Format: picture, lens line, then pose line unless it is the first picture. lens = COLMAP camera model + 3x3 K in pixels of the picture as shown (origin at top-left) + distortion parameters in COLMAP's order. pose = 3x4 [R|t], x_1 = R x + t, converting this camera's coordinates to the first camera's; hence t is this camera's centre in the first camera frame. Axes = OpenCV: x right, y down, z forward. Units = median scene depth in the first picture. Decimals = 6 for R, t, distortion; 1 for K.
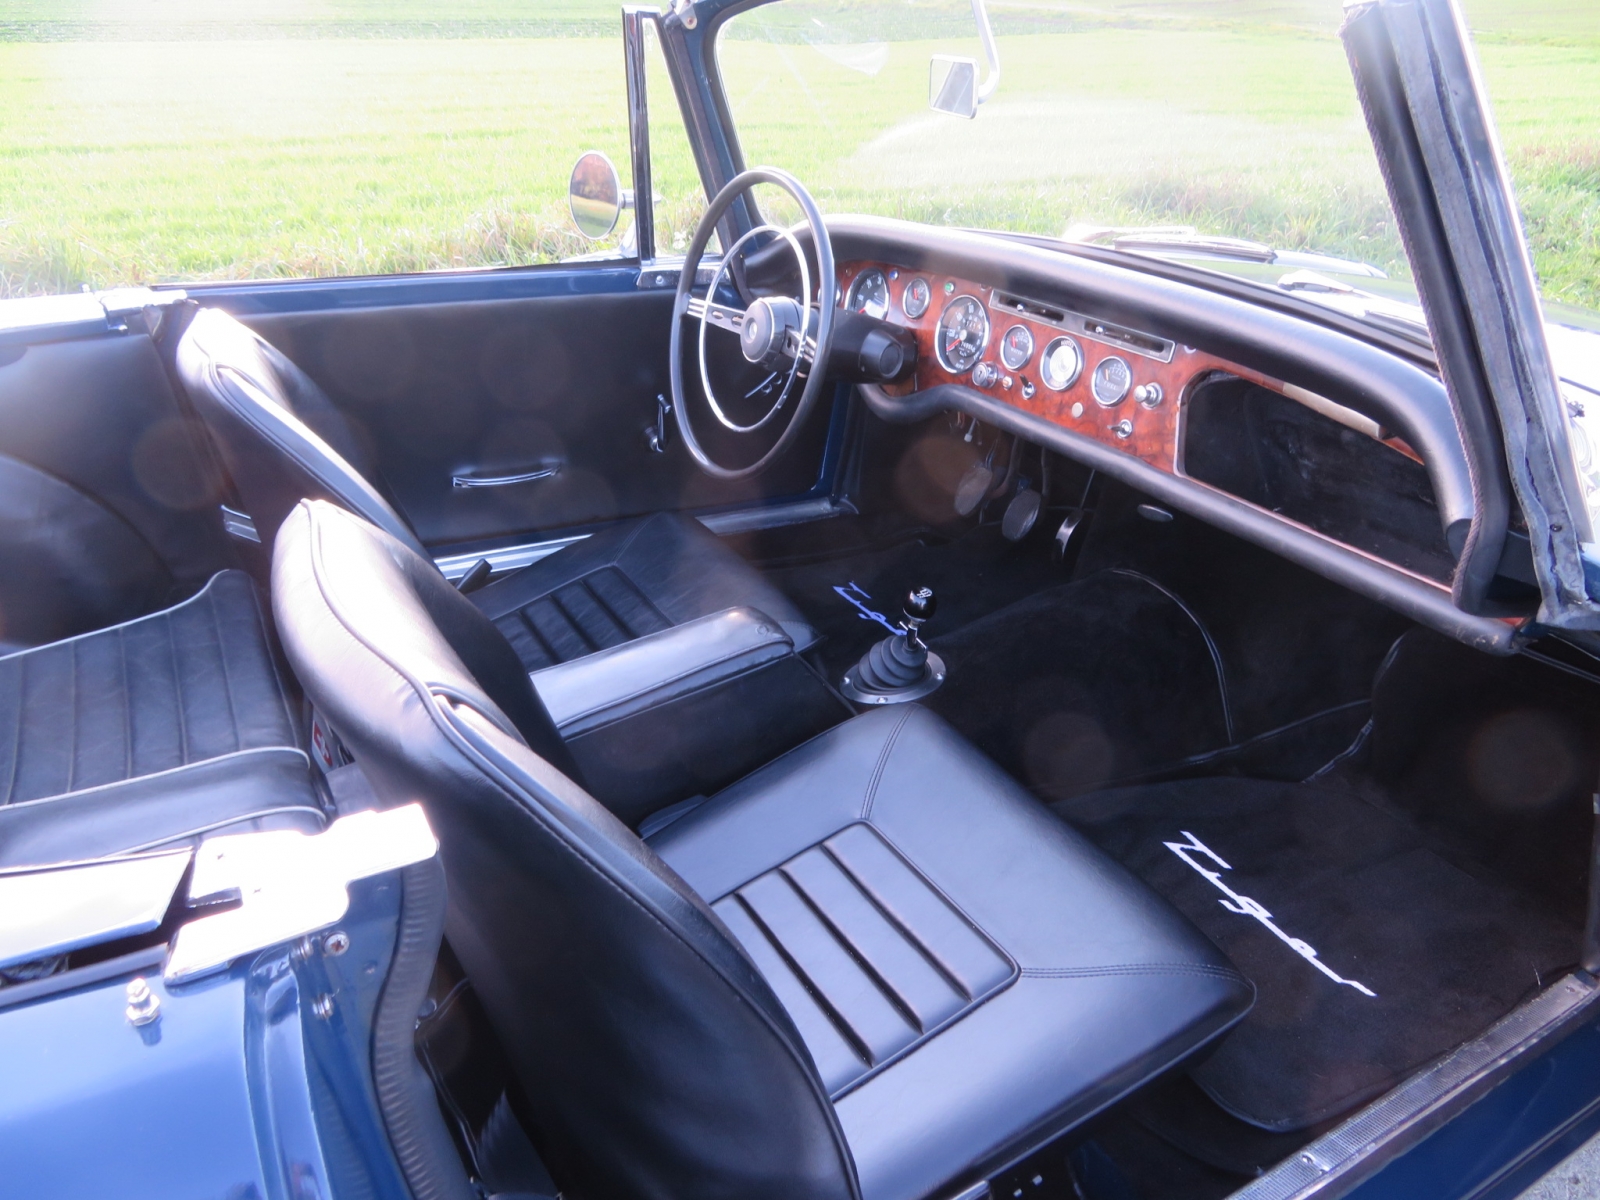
lens RADIAL K [[1124.4, 0, 800.0], [0, 1124.4, 600.0], [0, 0, 1]] dist [-0.024492, 0.001182]
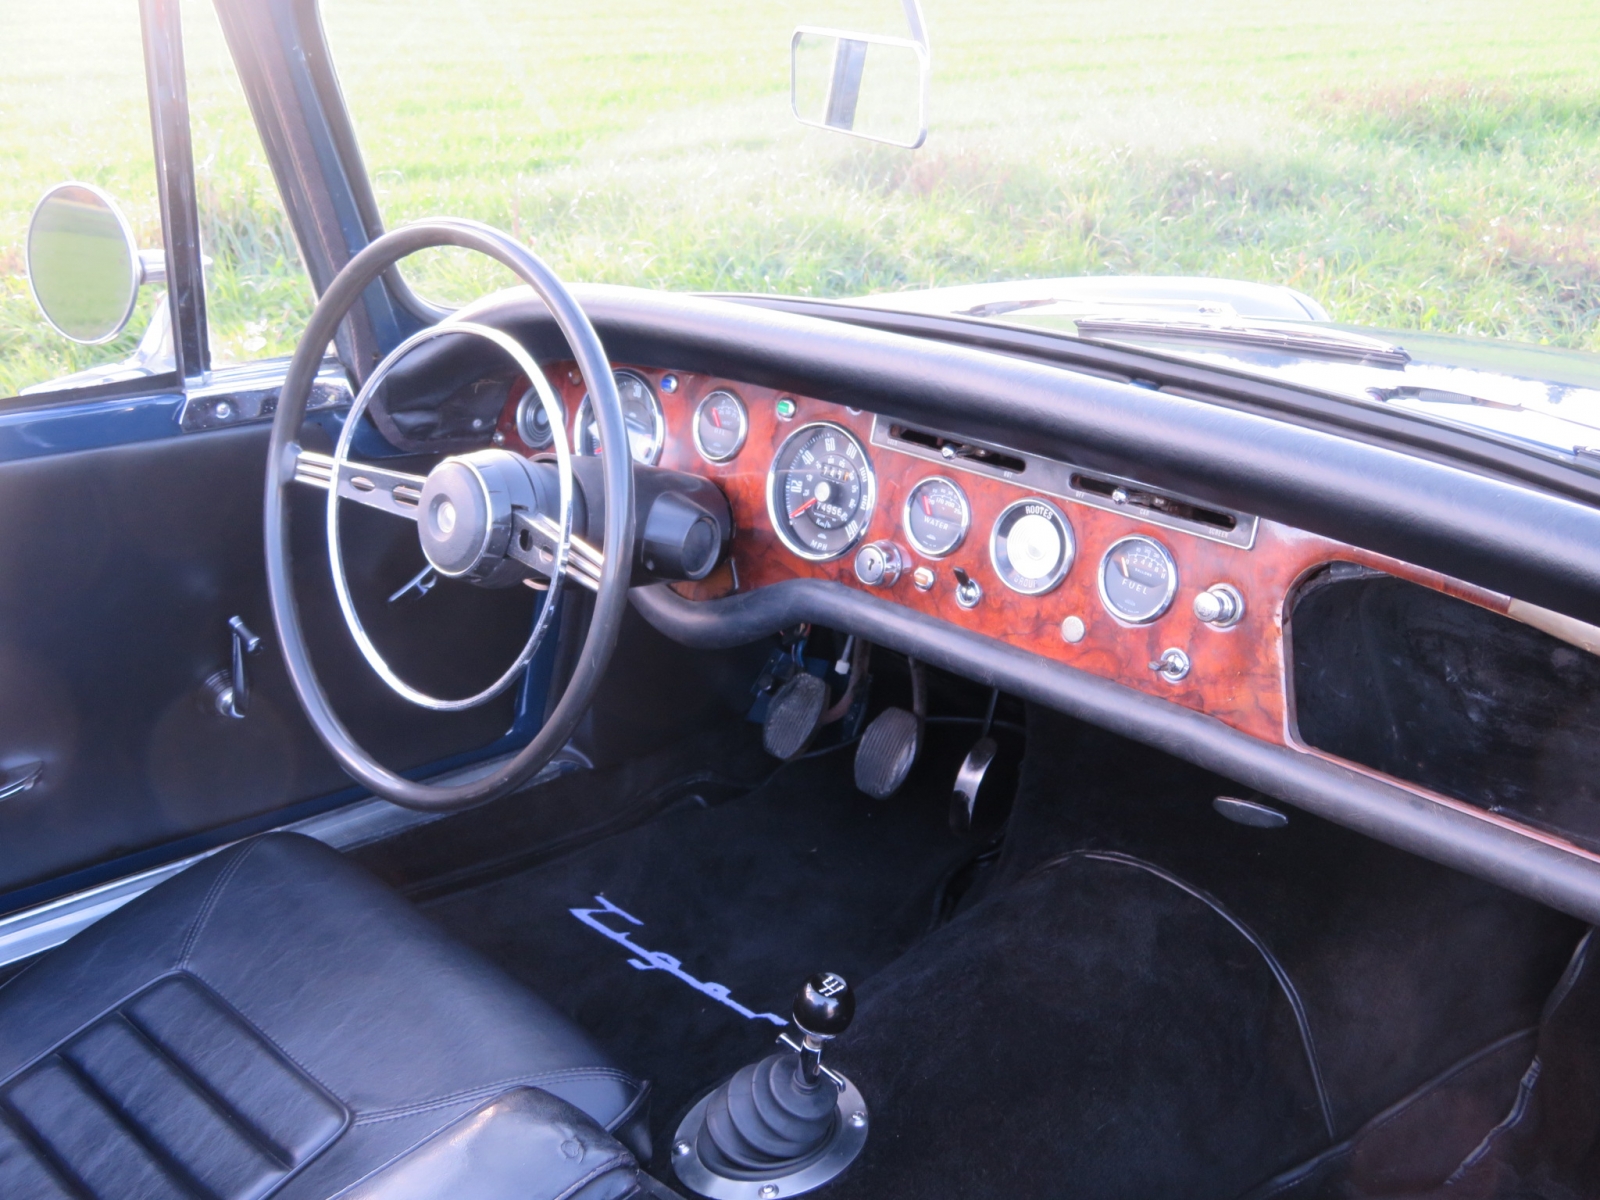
lens RADIAL K [[1691.3, 0, 800.0], [0, 1691.3, 600.0], [0, 0, 1]] dist [-0.019183, -0.012363]
pose [[0.960929, -0.090982, 0.261416, -0.094350], [0.114480, 0.990508, -0.076084, -0.124054], [-0.252012, 0.103038, 0.962223, 0.203473]]
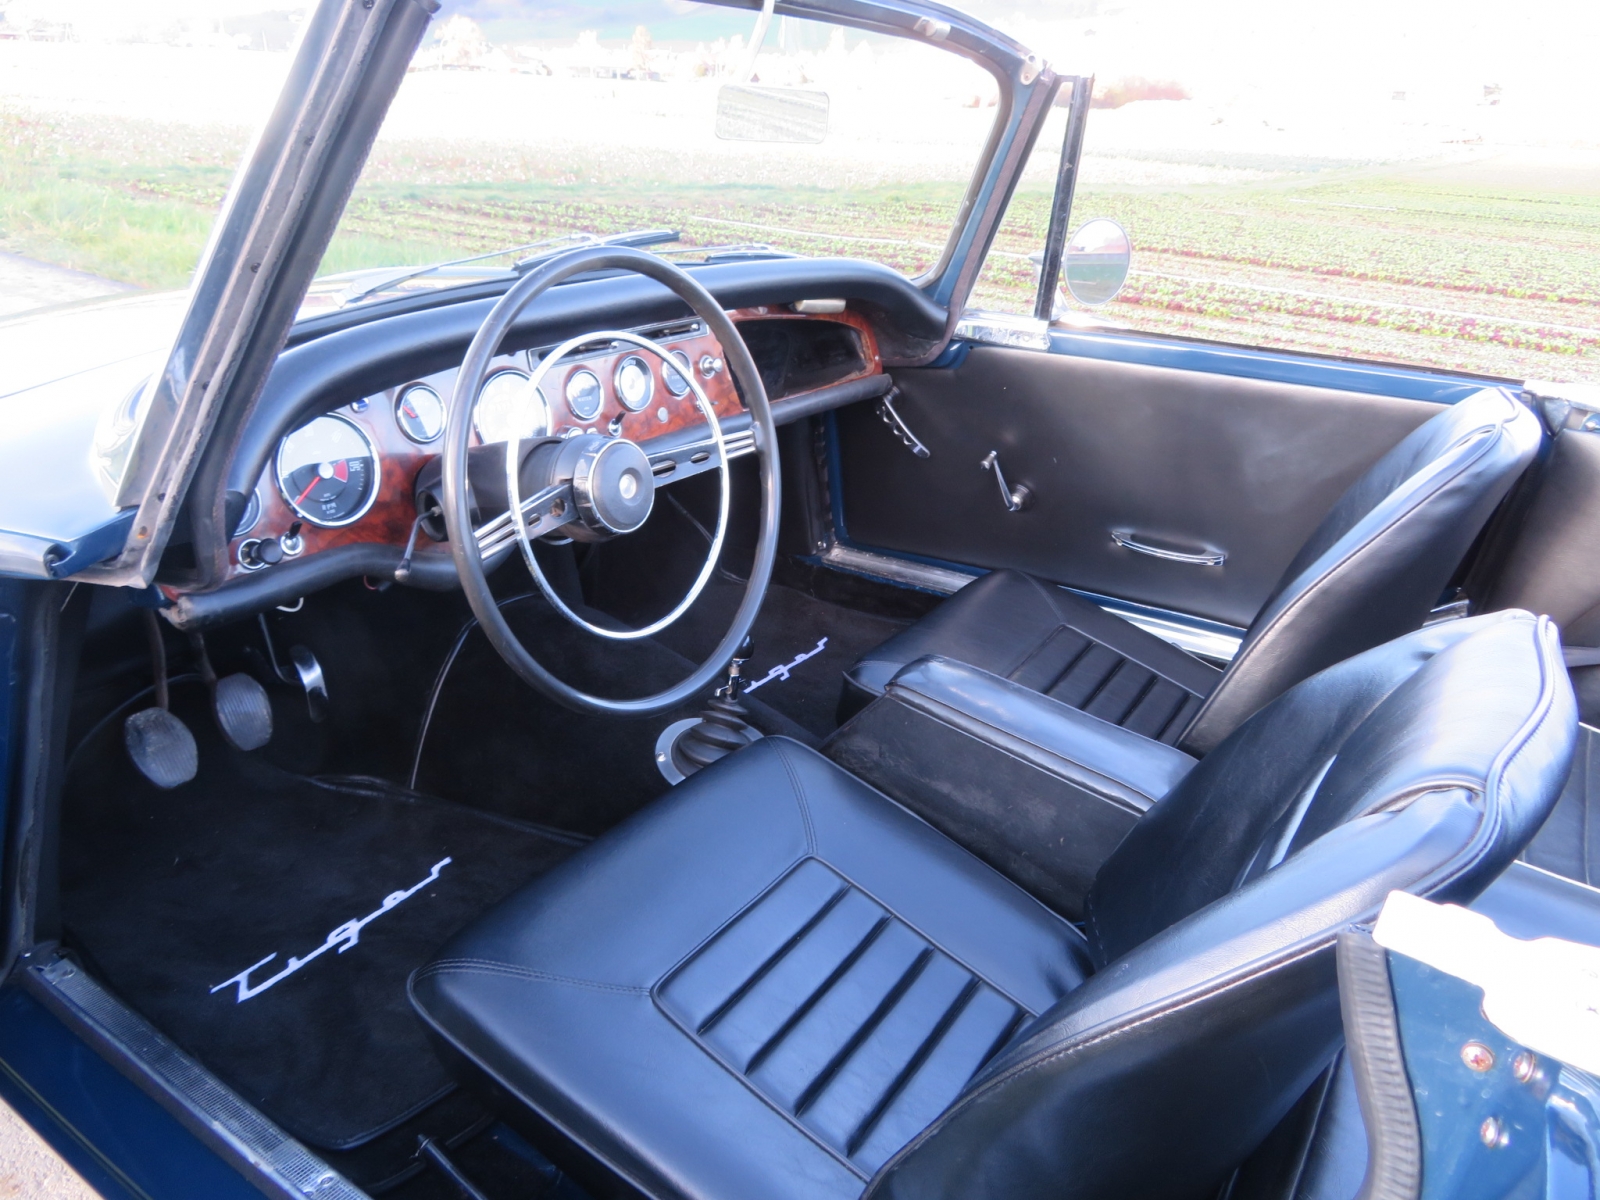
lens RADIAL K [[1140.3, 0, 800.0], [0, 1140.3, 600.0], [0, 0, 1]] dist [0.011649, 0.007703]
pose [[-0.449969, -0.390665, 0.803062, -0.670221], [0.347700, 0.751647, 0.560474, -0.542100], [-0.822577, 0.531421, -0.202384, 1.104037]]
